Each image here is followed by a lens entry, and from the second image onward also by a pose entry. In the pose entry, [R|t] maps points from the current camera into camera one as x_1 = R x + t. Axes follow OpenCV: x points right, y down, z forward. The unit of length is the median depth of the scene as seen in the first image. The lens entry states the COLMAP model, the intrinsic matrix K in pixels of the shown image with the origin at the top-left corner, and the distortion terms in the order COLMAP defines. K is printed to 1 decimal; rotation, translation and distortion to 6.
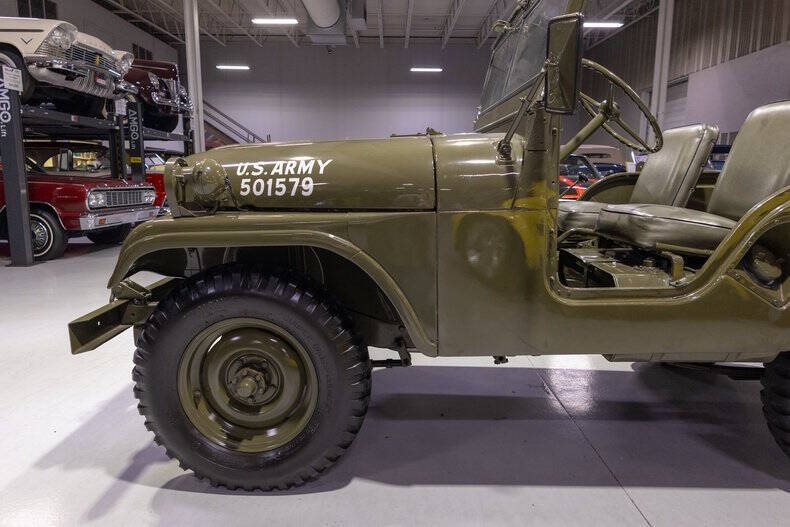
lens RADIAL K [[542.8, 0, 393.6], [0, 542.8, 261.6], [0, 0, 1]] dist [0.007618, -0.009429]
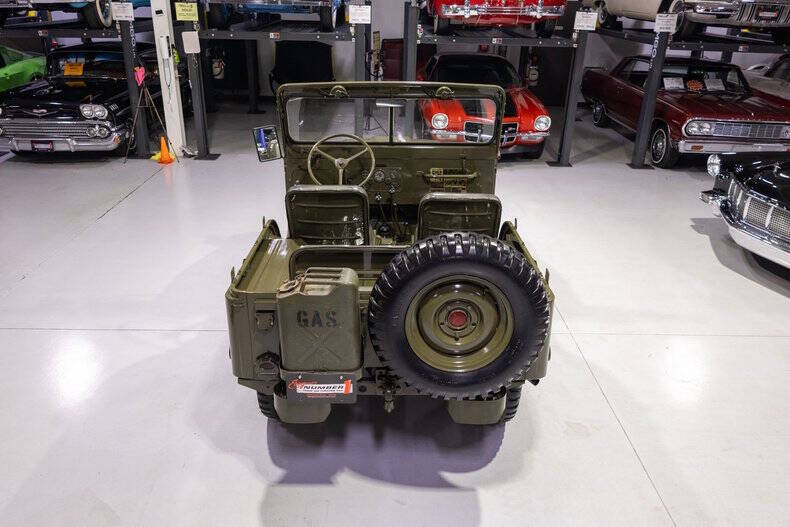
lens RADIAL K [[612.7, 0, 395.0], [0, 612.7, 263.5], [0, 0, 1]] dist [-0.023145, -0.008388]
pose [[0.015462, 0.398430, -0.917068, 2.418822], [-0.178572, 0.903533, 0.389539, -0.805532], [0.983805, 0.157740, 0.085119, 1.046005]]
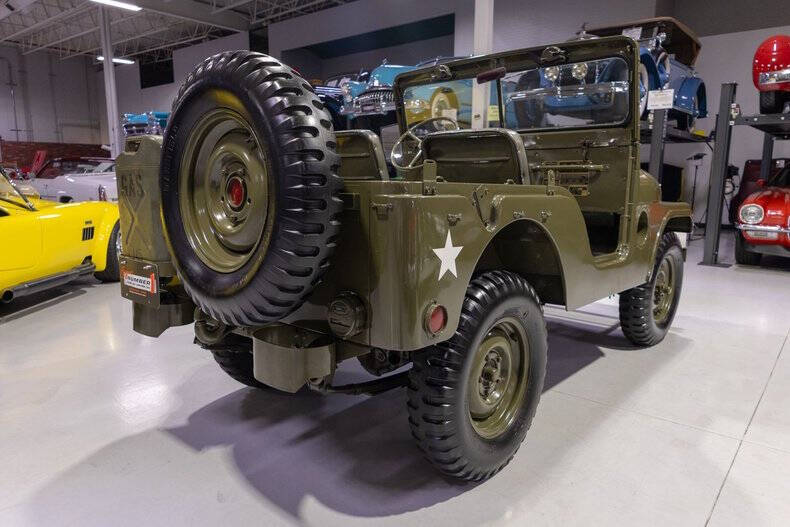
lens RADIAL K [[542.8, 0, 393.6], [0, 542.8, 261.6], [0, 0, 1]] dist [0.007618, -0.009429]
pose [[-0.646510, 0.111583, -0.754702, 1.718461], [-0.130635, 0.958444, 0.253614, -0.340952], [0.751638, 0.262554, -0.605066, 1.992504]]
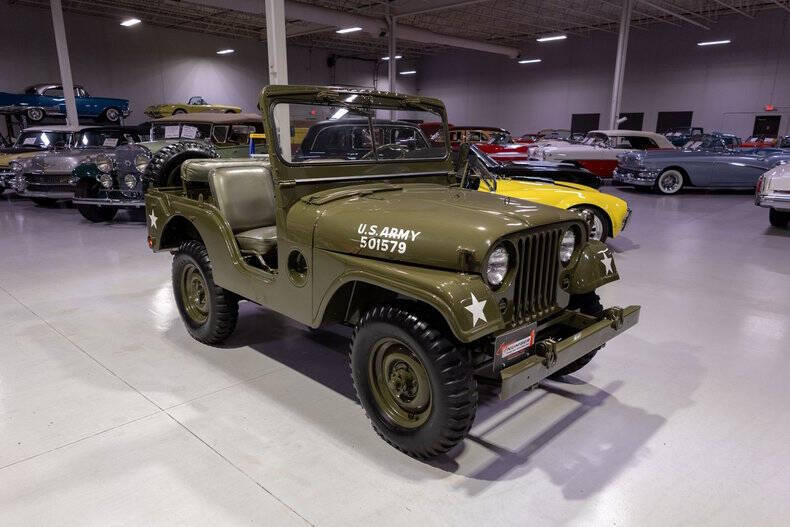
lens RADIAL K [[551.5, 0, 393.4], [0, 551.5, 285.7], [0, 0, 1]] dist [0.004776, -0.001335]
pose [[-0.720697, -0.198409, 0.664252, -1.065733], [0.101236, 0.917777, 0.383974, -0.648940], [-0.685819, 0.343975, -0.641353, 2.390821]]
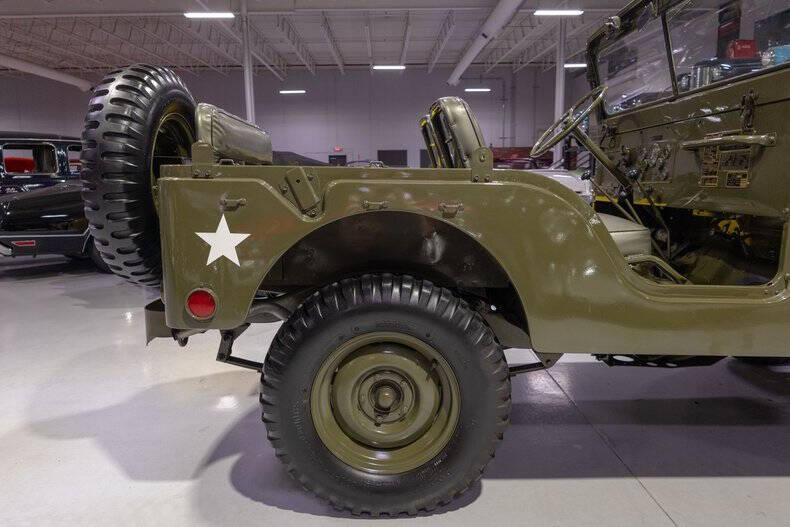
lens RADIAL K [[542.8, 0, 393.6], [0, 542.8, 261.6], [0, 0, 1]] dist [0.007618, -0.009429]
pose [[-0.999702, 0.009495, -0.022500, 0.846014], [0.002000, 0.950053, 0.312083, -0.369299], [0.024339, 0.311945, -0.949788, 2.308718]]
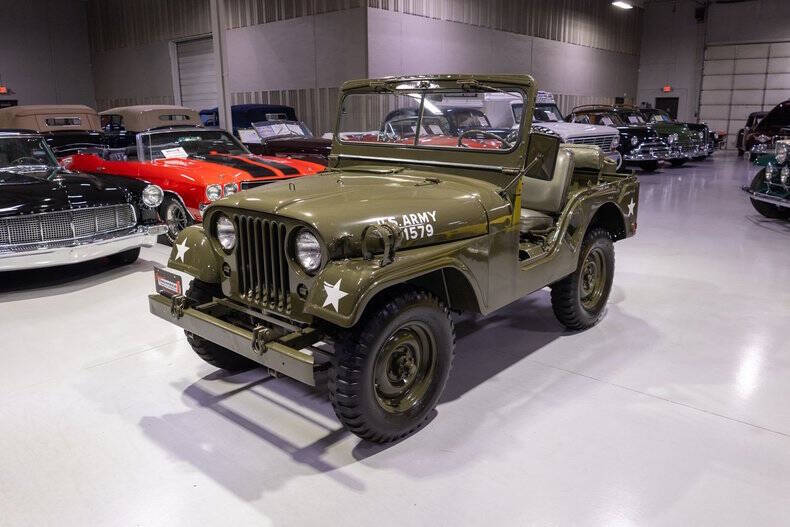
lens RADIAL K [[602.2, 0, 395.0], [0, 602.2, 263.5], [0, 0, 1]] dist [-0.016816, -0.001815]
pose [[0.659030, -0.190657, 0.727550, -1.273881], [0.128191, 0.981657, 0.141128, -0.255690], [-0.741112, 0.000258, 0.671382, -0.079557]]
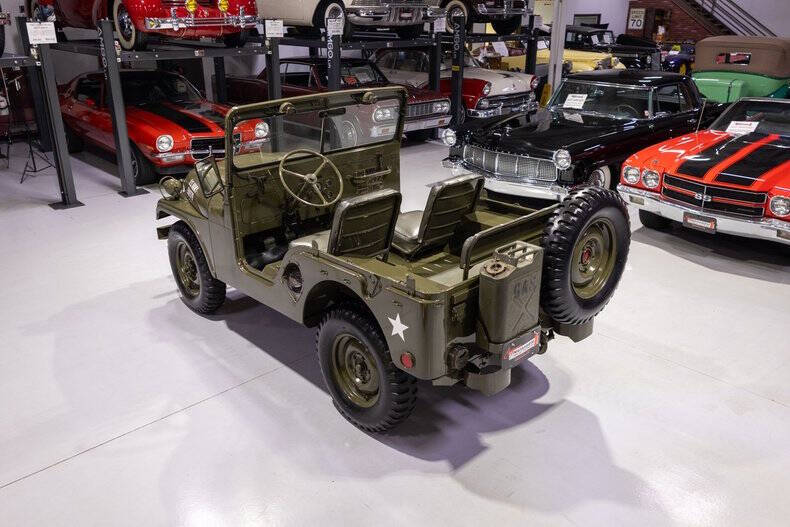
lens RADIAL K [[635.5, 0, 397.4], [0, 635.5, 262.6], [0, 0, 1]] dist [0.002088, -0.006288]
pose [[0.688450, 0.264607, -0.675292, 2.096261], [-0.111545, 0.958624, 0.261911, -0.594344], [0.716655, -0.104987, 0.689480, -0.289288]]
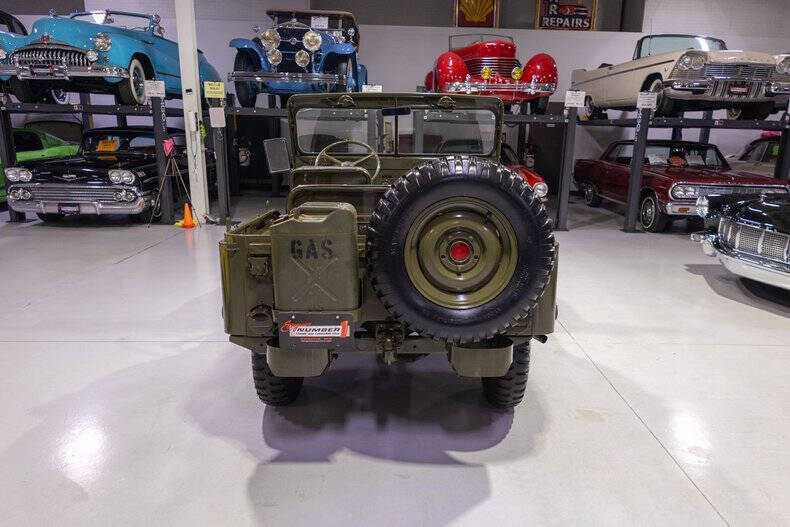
lens RADIAL K [[562.8, 0, 420.9], [0, 562.8, 274.1], [0, 0, 1]] dist [0.002038, -0.004341]
pose [[0.038076, 0.242134, -0.969496, 2.396160], [-0.178639, 0.956220, 0.231802, -0.417944], [0.983178, 0.164363, 0.079663, 1.146881]]
